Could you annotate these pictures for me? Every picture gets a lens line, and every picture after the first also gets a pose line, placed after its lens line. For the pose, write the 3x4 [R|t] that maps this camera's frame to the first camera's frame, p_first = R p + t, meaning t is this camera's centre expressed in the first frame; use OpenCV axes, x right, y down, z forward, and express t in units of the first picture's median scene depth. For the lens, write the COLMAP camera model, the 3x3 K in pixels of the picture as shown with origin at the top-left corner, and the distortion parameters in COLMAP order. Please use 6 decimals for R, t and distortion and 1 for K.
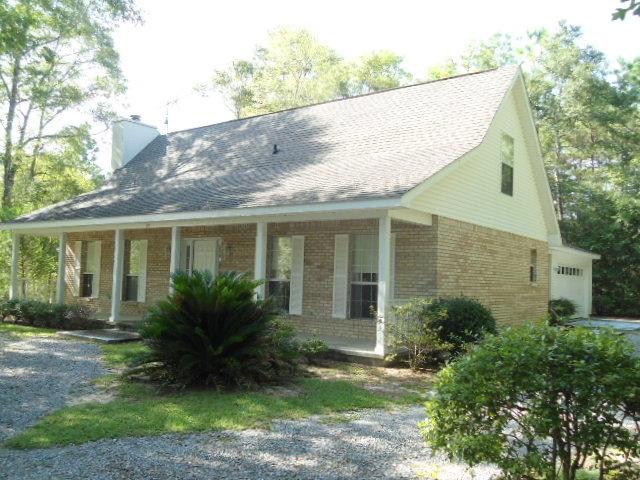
lens RADIAL K [[633.9, 0, 320.0], [0, 633.9, 240.0], [0, 0, 1]] dist [-0.013002, -0.010117]
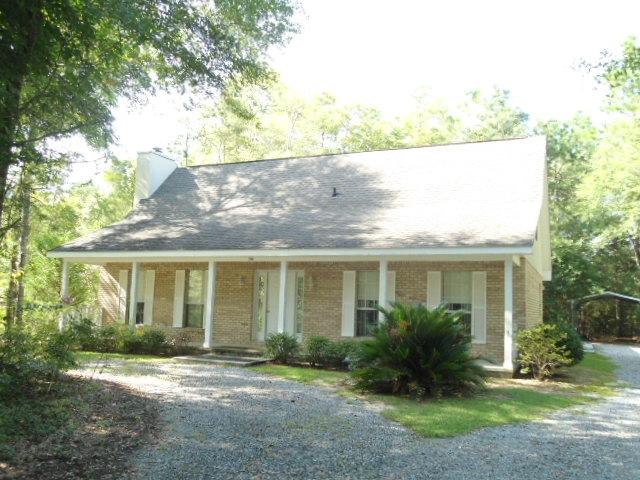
lens RADIAL K [[633.9, 0, 320.0], [0, 633.9, 240.0], [0, 0, 1]] dist [-0.013002, -0.010117]
pose [[0.968547, 0.024206, 0.247649, -0.343498], [-0.016078, 0.999265, -0.034792, -0.016076], [-0.248309, 0.029716, 0.968225, -0.084035]]
